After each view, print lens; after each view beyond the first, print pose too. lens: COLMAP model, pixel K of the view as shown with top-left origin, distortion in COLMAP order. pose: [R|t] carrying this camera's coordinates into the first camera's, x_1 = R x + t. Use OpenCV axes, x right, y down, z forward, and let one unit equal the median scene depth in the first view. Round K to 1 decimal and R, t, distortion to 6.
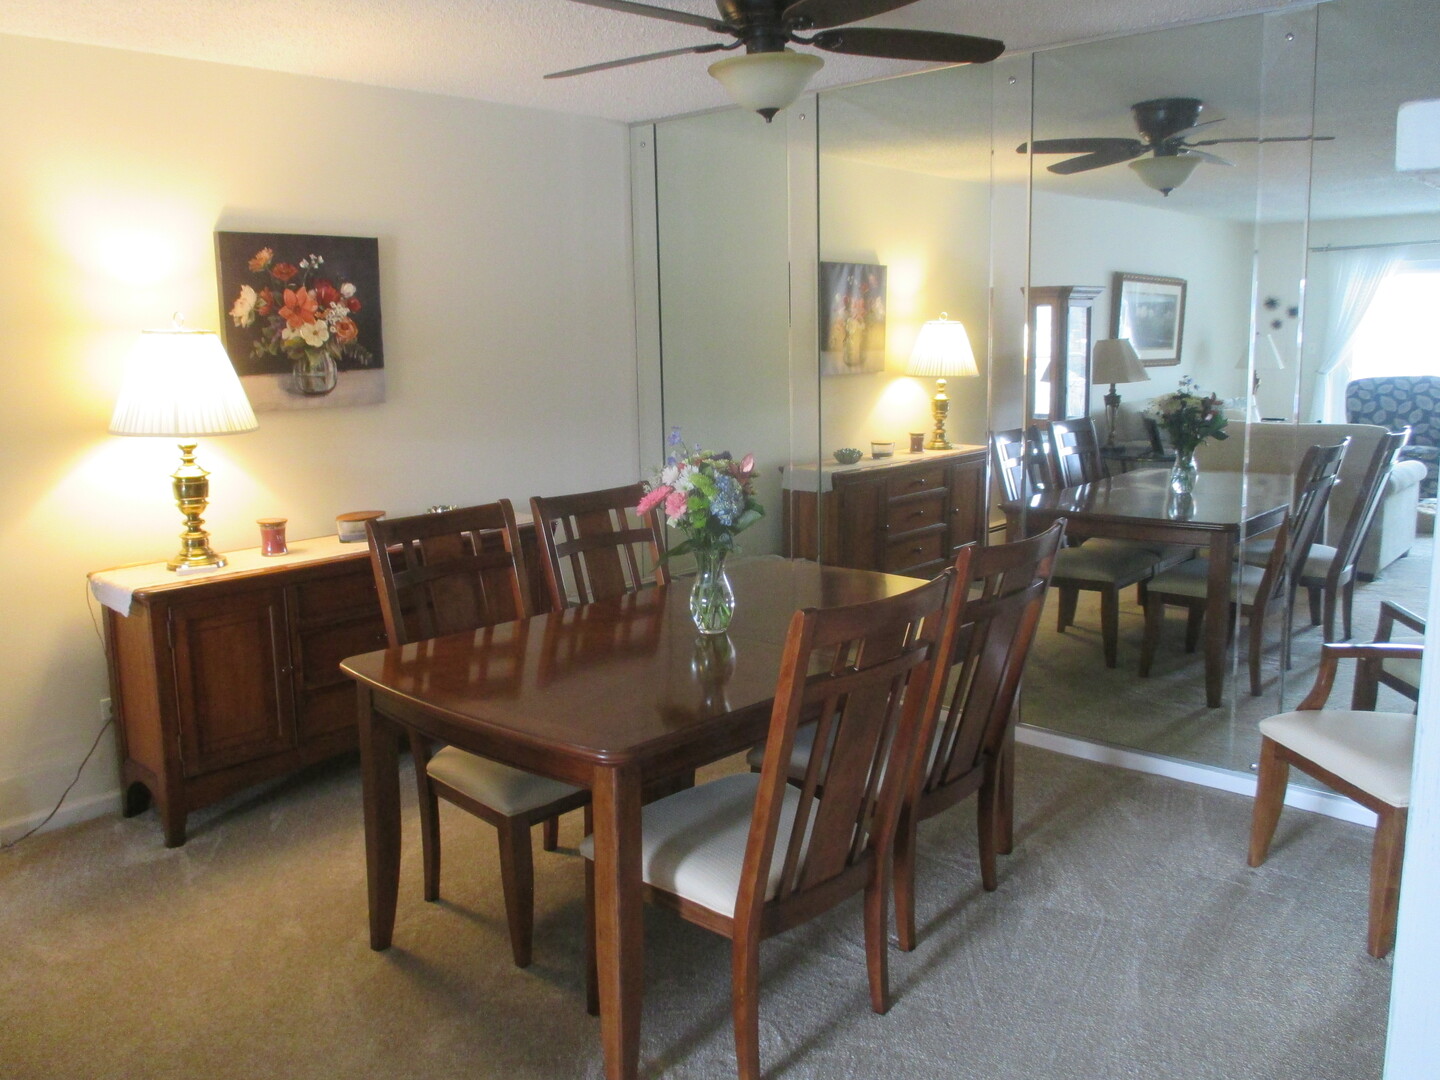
lens RADIAL K [[1191.6, 0, 716.5], [0, 1191.6, 532.5], [0, 0, 1]] dist [-0.036772, 0.001744]
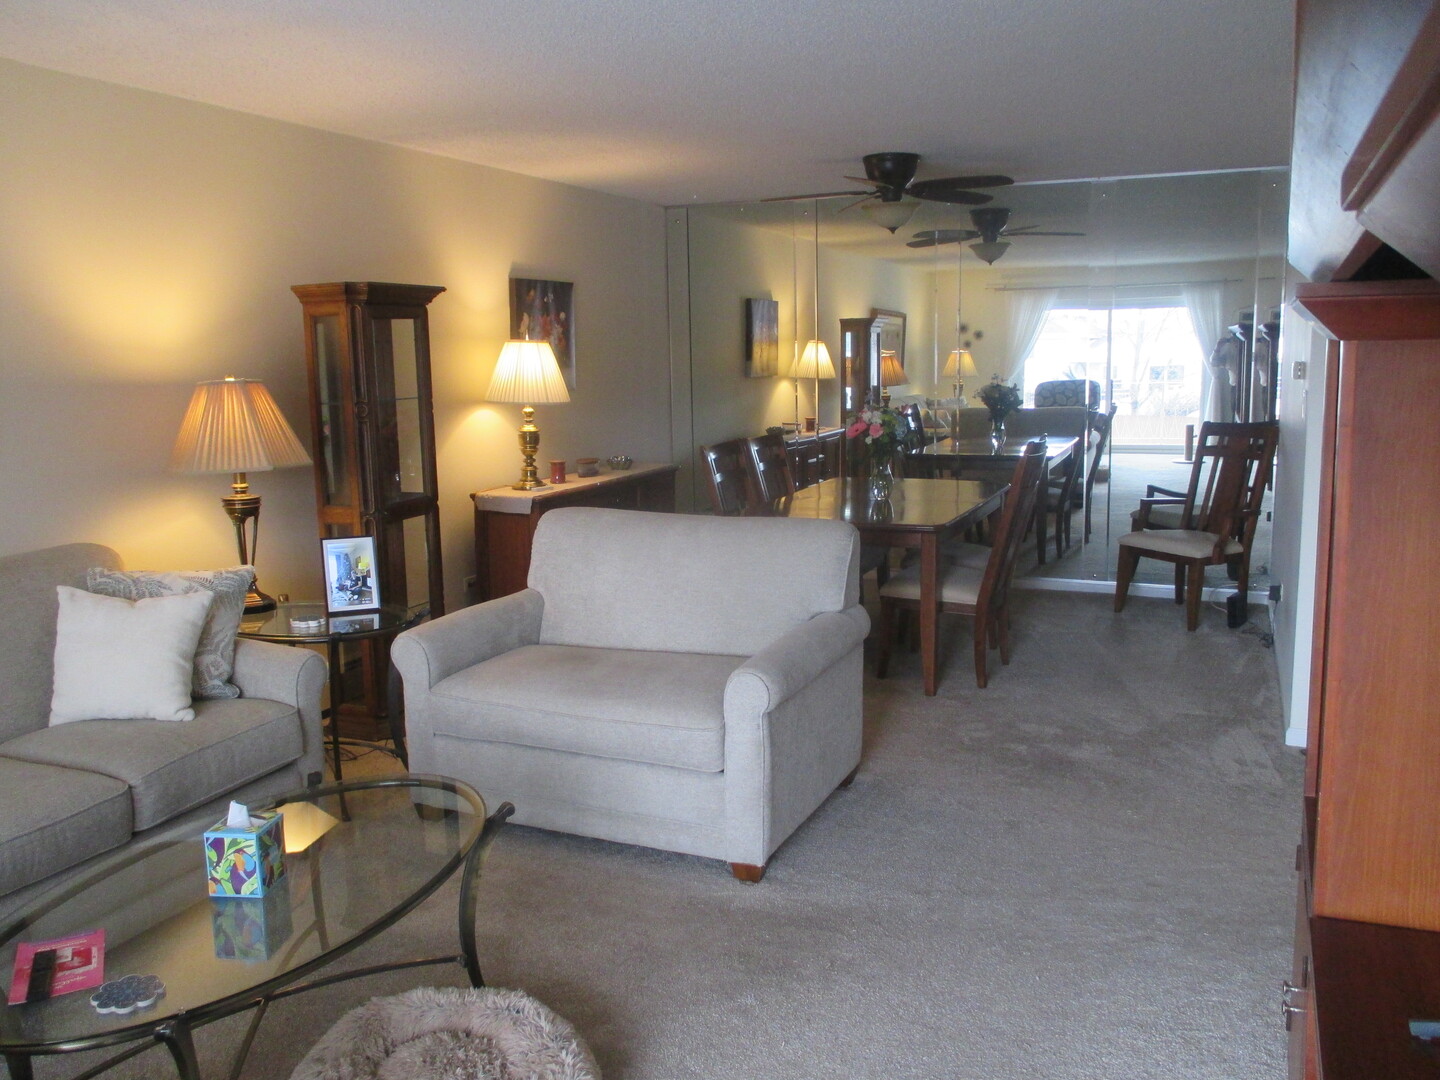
lens RADIAL K [[1191.6, 0, 716.5], [0, 1191.6, 532.5], [0, 0, 1]] dist [-0.036772, 0.001744]
pose [[0.950322, -0.039799, 0.308715, -0.497541], [0.044548, 0.998972, -0.008347, 0.080992], [-0.308065, 0.021685, 0.951118, -0.431915]]
